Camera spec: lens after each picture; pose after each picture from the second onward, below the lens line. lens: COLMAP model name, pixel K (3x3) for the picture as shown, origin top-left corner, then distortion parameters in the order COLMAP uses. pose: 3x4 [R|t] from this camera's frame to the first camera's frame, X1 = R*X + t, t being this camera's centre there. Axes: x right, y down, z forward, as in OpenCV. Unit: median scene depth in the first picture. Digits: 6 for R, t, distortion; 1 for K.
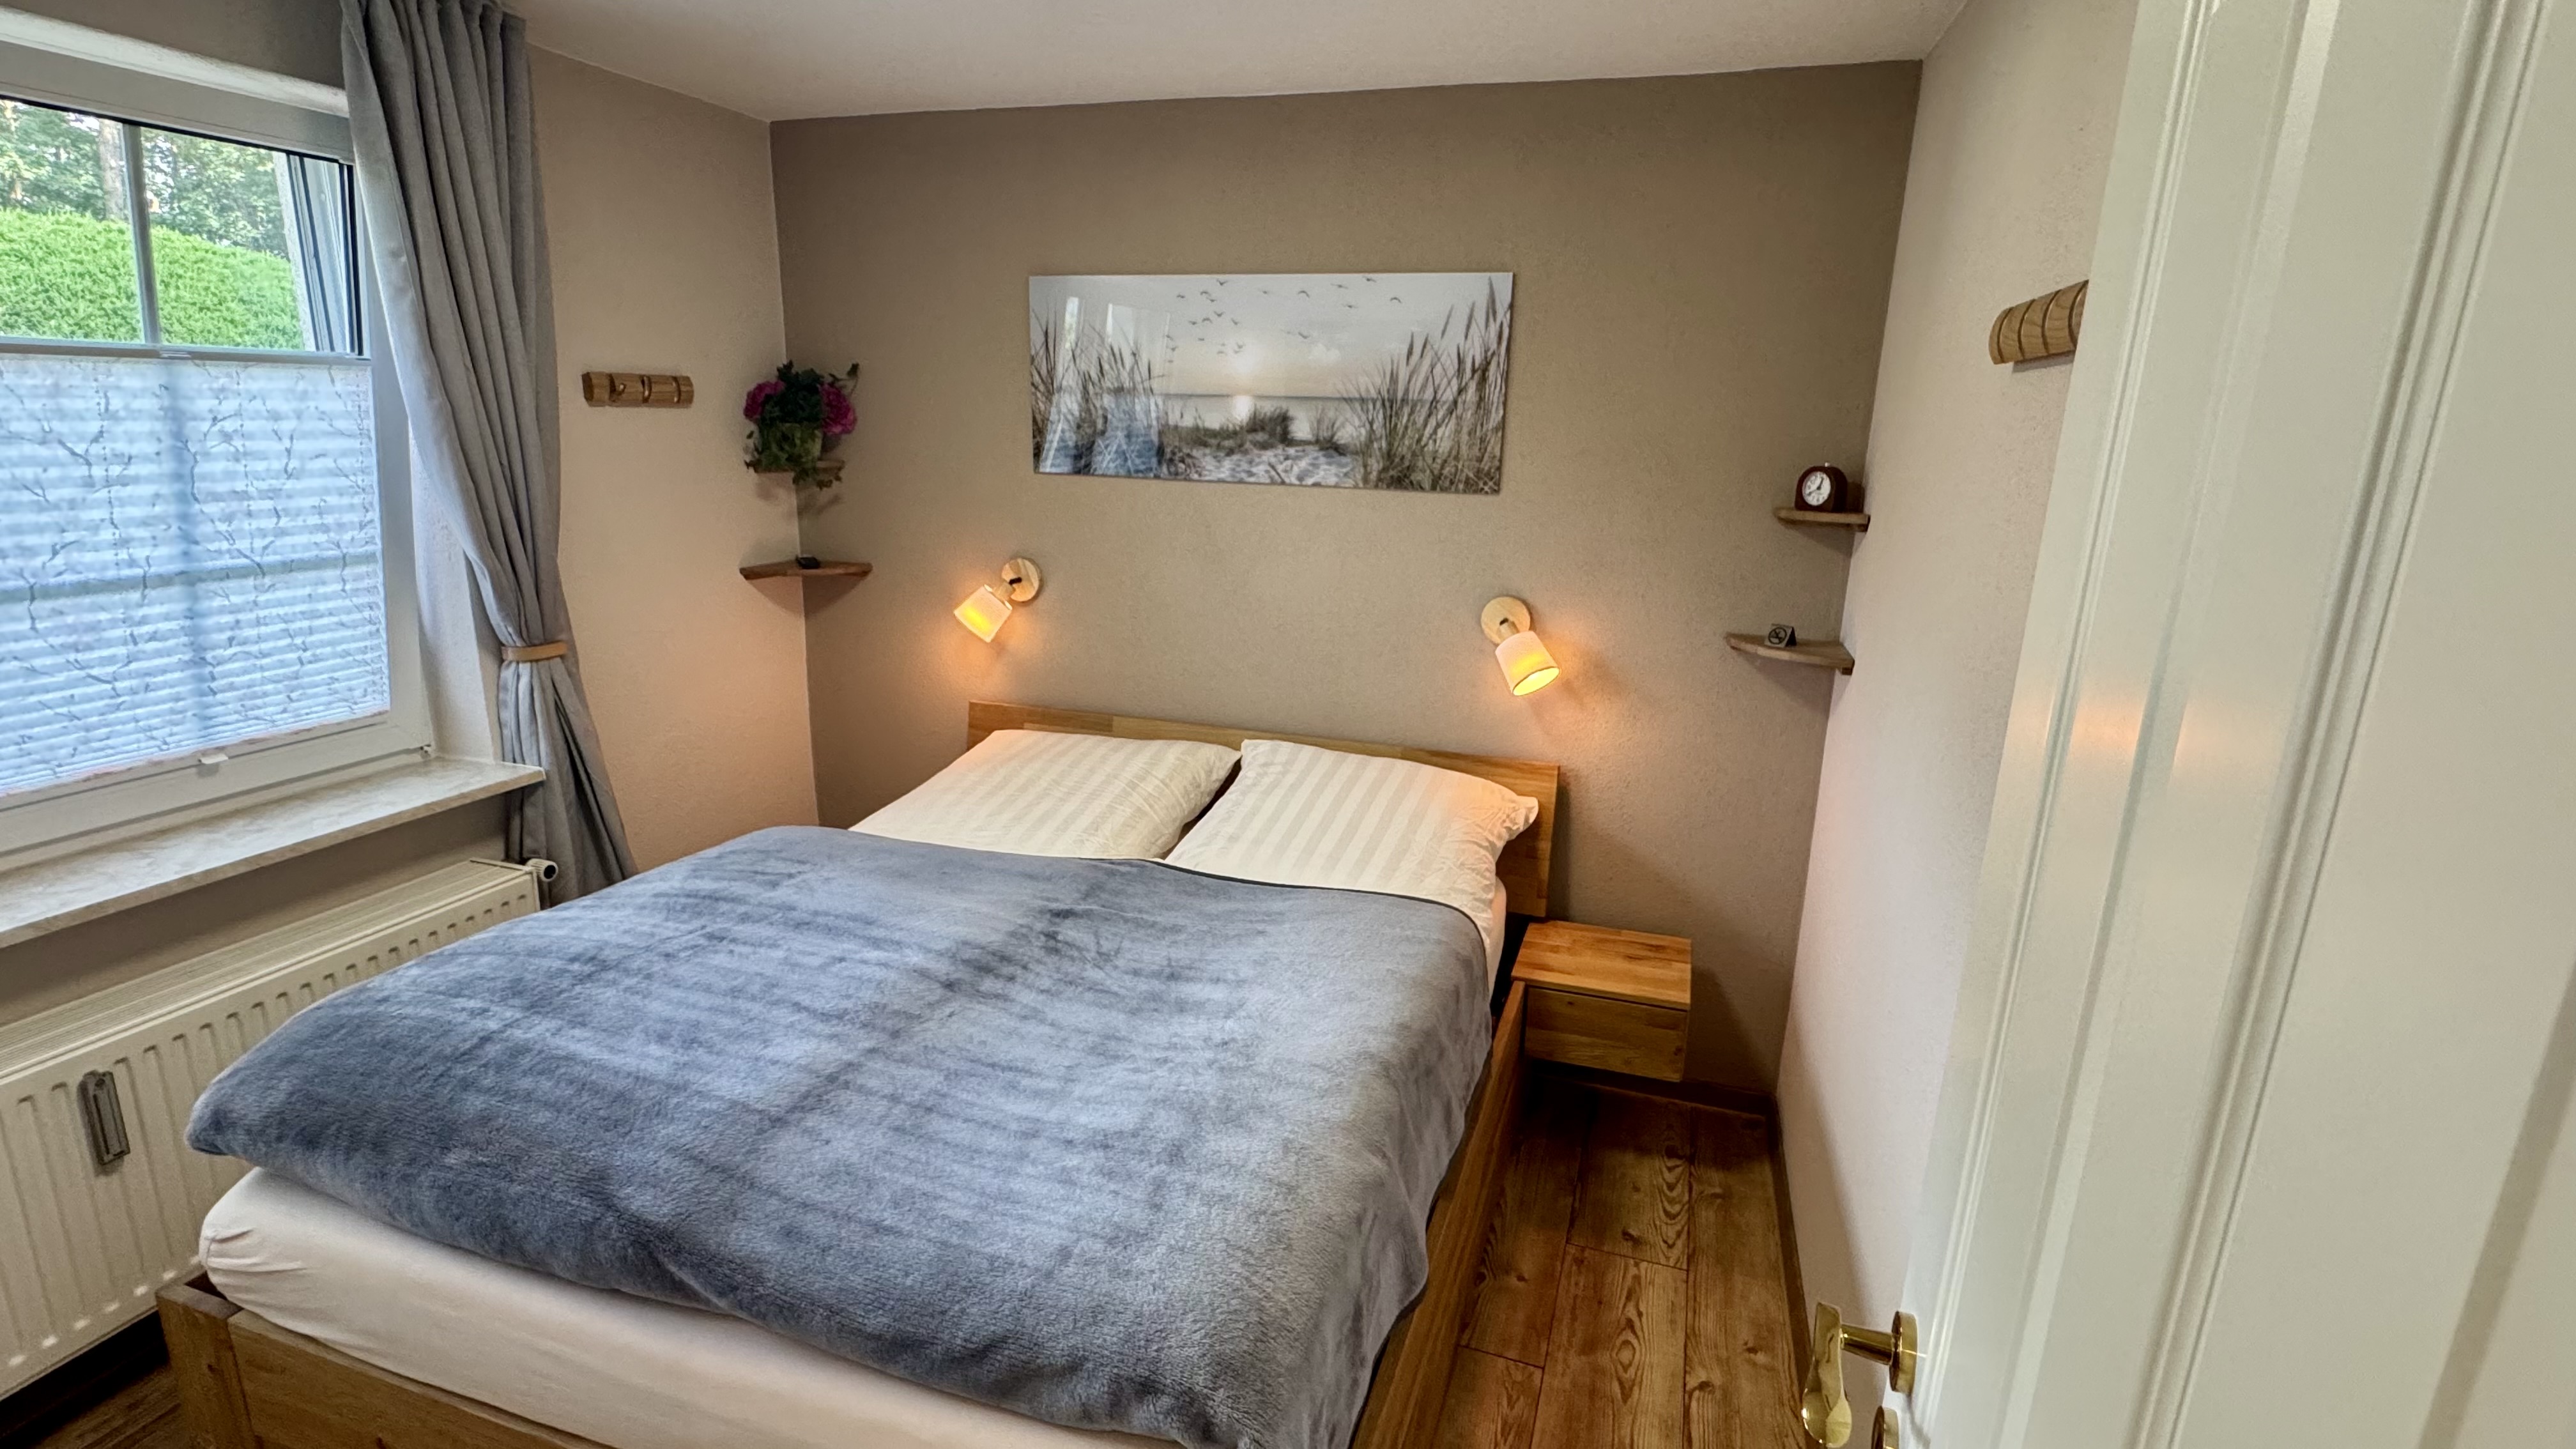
lens RADIAL K [[1230.1, 0, 1287.2], [0, 1230.1, 722.9], [0, 0, 1]] dist [0.003271, 0.000692]
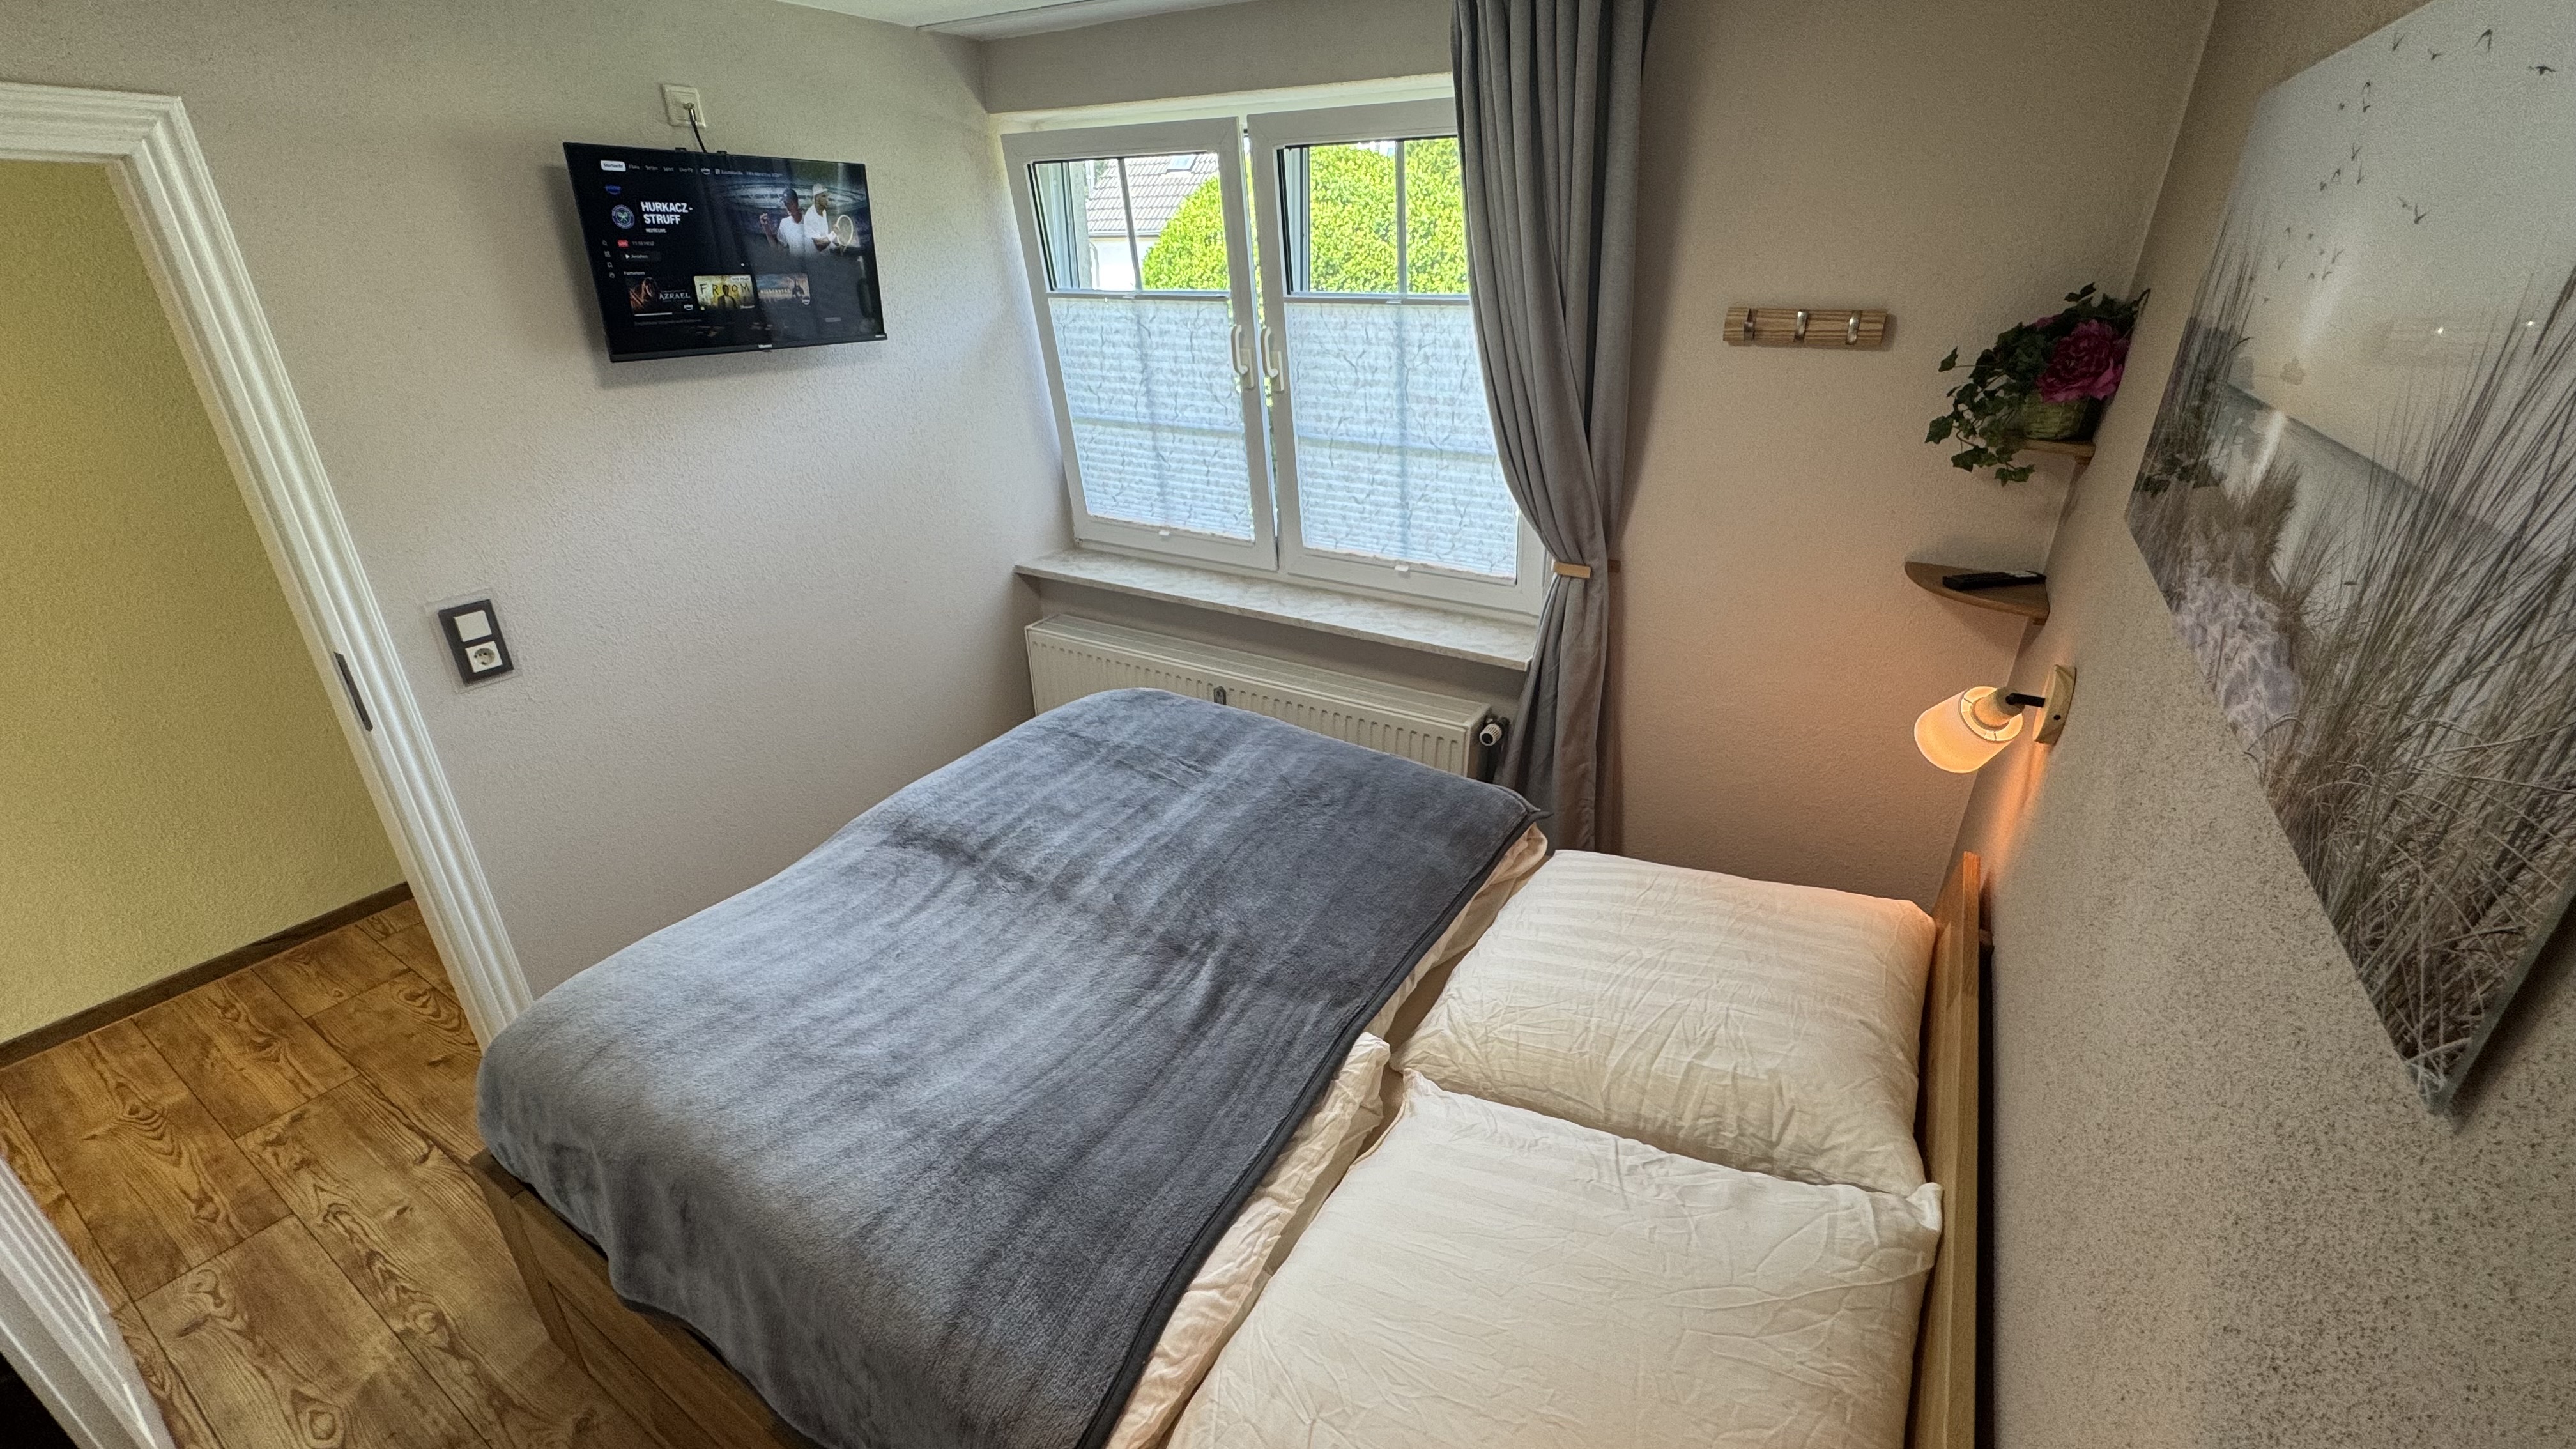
lens RADIAL K [[1029.5, 0, 1293.2], [0, 1029.5, 724.5], [0, 0, 1]] dist [0.001873, 0.000074]
pose [[-0.223437, 0.383659, -0.896037, 0.417171], [-0.243346, 0.868211, 0.432426, -0.338672], [0.943853, 0.314667, -0.100629, 1.093783]]
